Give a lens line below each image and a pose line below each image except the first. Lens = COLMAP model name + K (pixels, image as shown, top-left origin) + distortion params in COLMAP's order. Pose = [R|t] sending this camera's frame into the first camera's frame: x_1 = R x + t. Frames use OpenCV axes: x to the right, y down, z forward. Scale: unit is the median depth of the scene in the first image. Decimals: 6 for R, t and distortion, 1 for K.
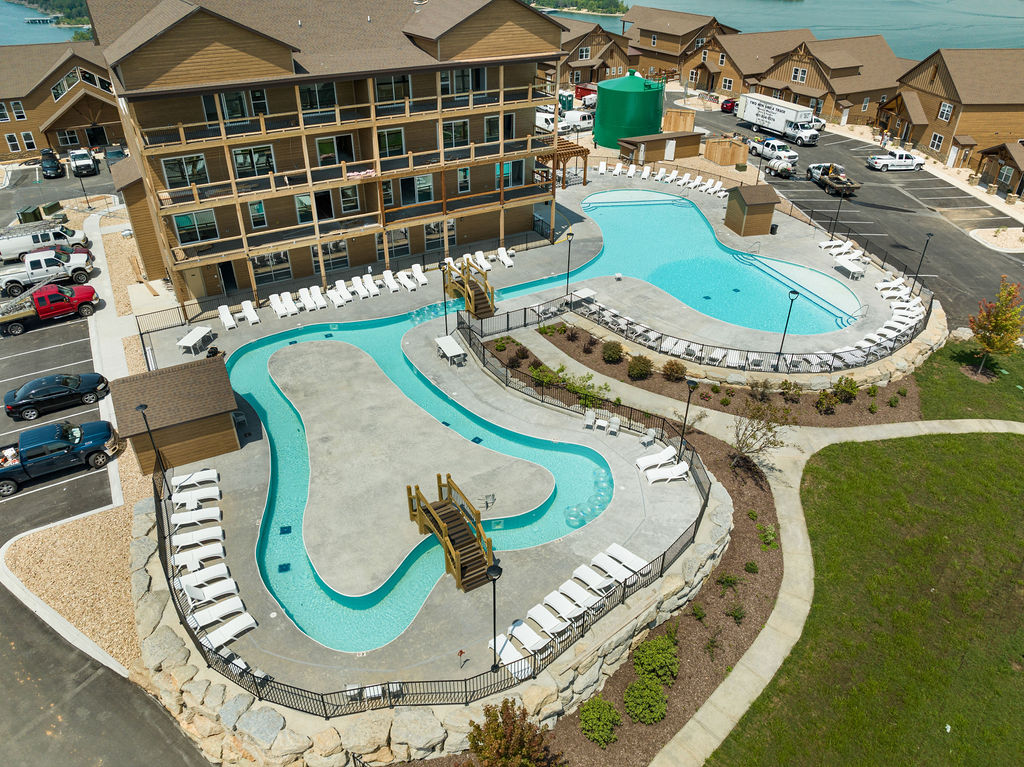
lens RADIAL K [[729.9, 0, 509.4], [0, 729.9, 371.4], [0, 0, 1]] dist [-0.009131, -0.001508]
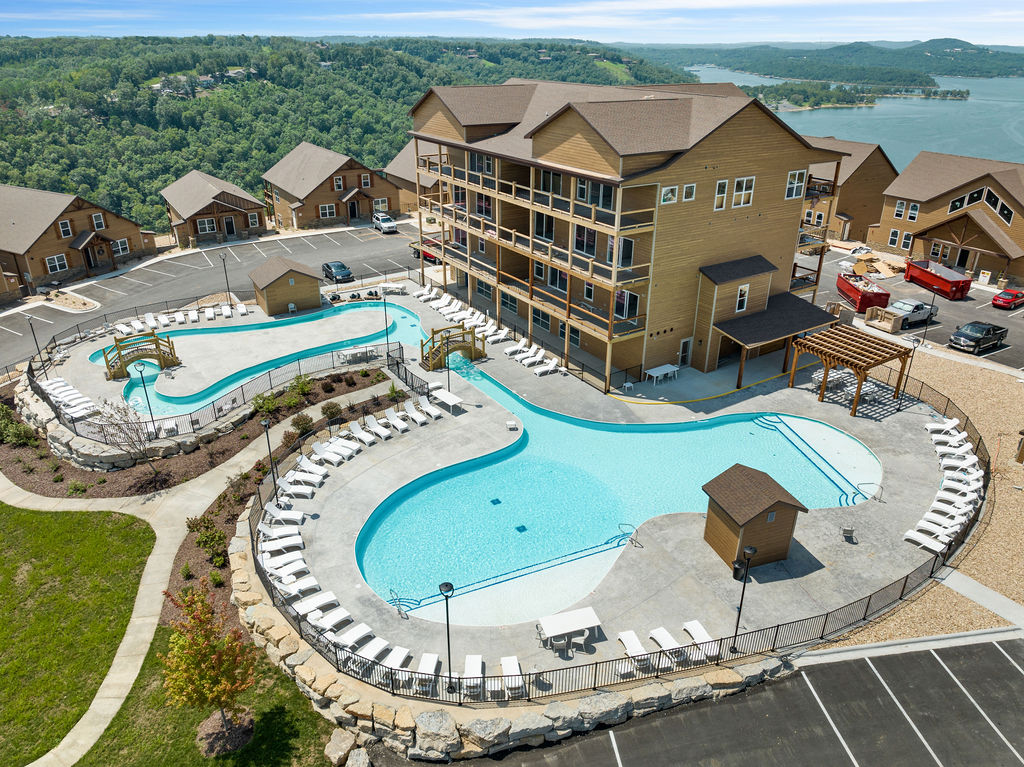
lens RADIAL K [[716.6, 0, 511.3], [0, 716.6, 381.4], [0, 0, 1]] dist [-0.037822, 0.002192]
pose [[0.057418, 0.425014, -0.903364, 0.978637], [-0.535064, 0.777027, 0.331566, -0.497261], [0.842858, 0.464320, 0.272025, 0.835145]]
